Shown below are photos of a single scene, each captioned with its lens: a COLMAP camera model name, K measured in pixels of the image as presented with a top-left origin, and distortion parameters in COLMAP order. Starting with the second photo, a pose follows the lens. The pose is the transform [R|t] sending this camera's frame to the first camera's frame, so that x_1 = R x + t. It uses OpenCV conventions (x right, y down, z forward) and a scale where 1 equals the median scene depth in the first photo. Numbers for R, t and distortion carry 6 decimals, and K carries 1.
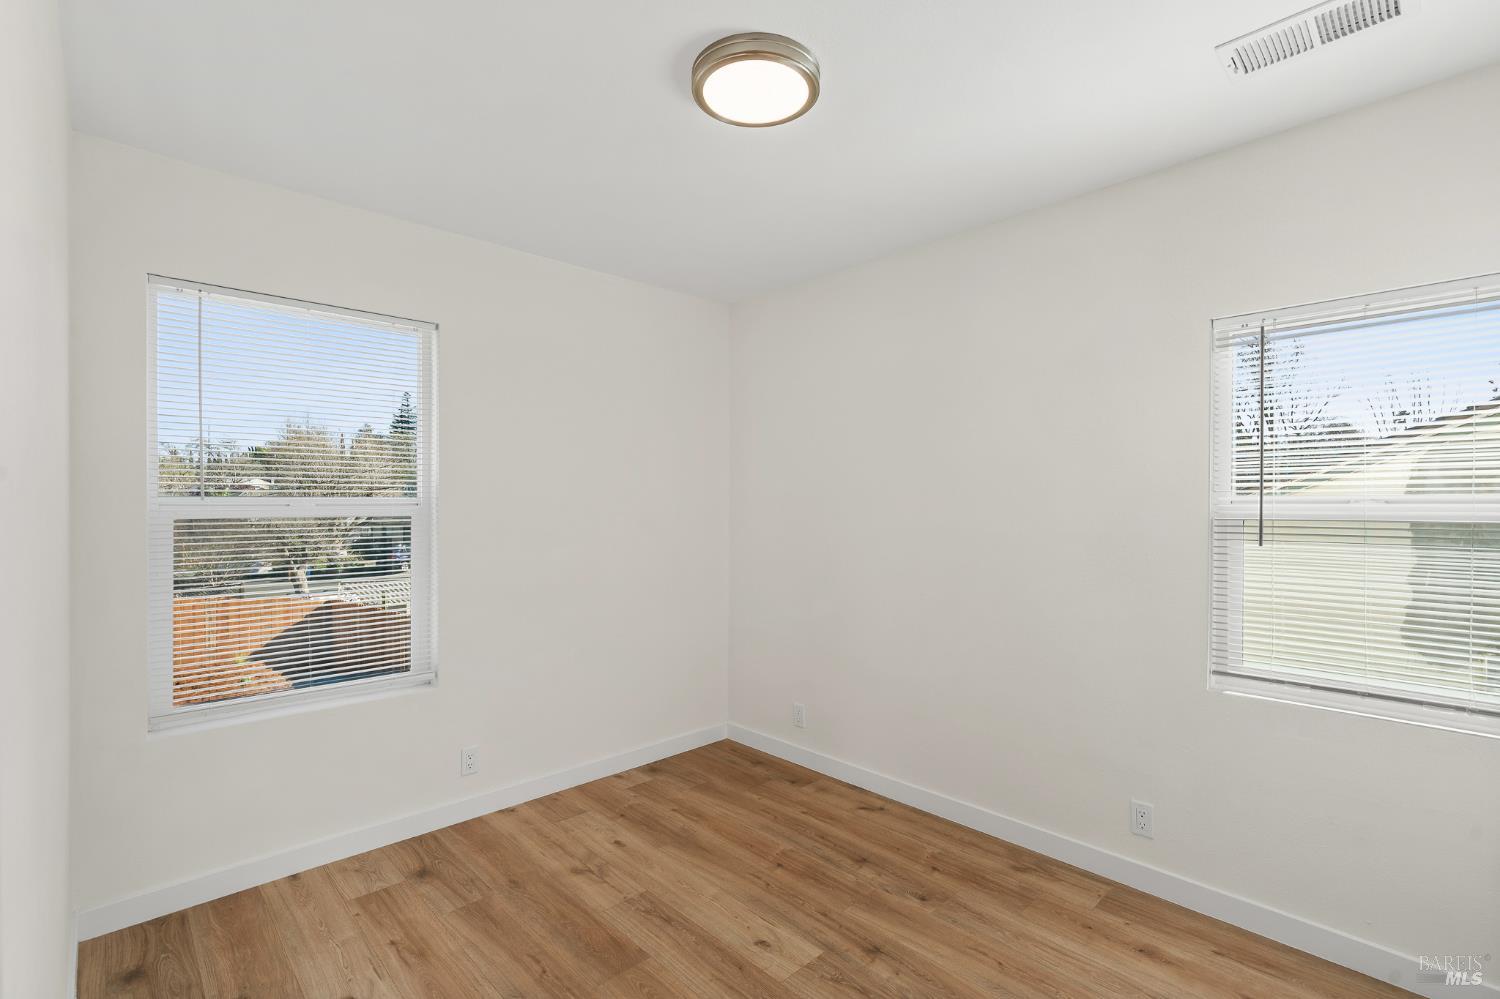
lens RADIAL K [[683.3, 0, 748.6], [0, 683.3, 507.6], [0, 0, 1]] dist [-0.007637, 0.003832]
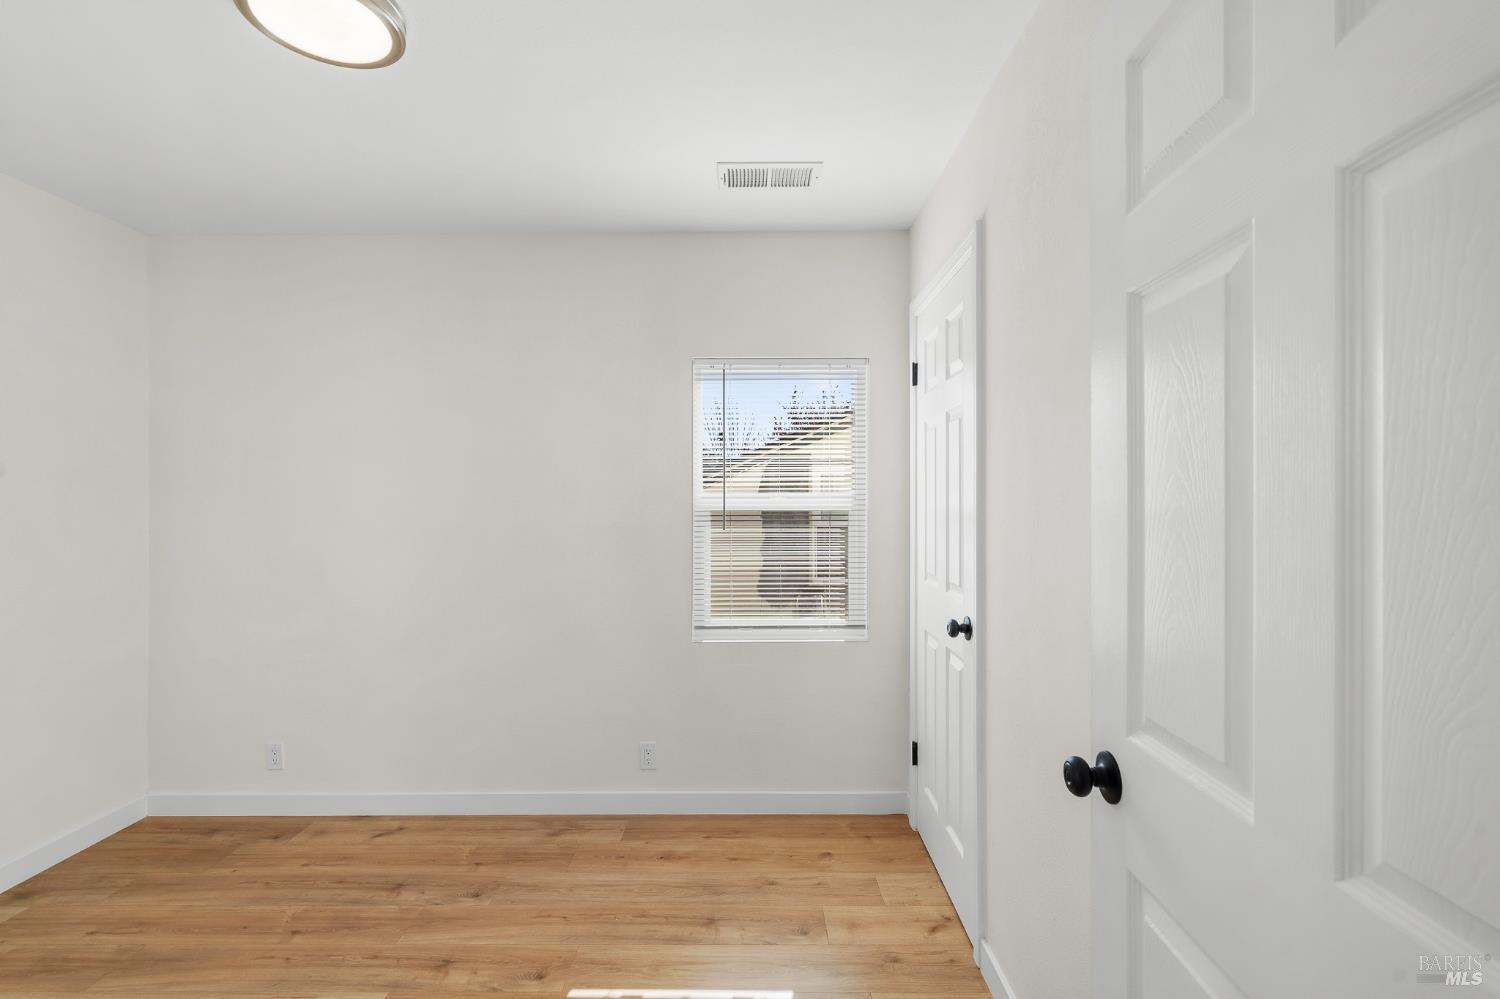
lens RADIAL K [[683.3, 0, 753.2], [0, 683.3, 498.7], [0, 0, 1]] dist [-0.007637, 0.003832]
pose [[0.678369, 0.003401, 0.734713, -0.184099], [0.004530, 0.999951, -0.008812, 0.005574], [-0.734707, 0.009306, 0.678320, 0.021686]]
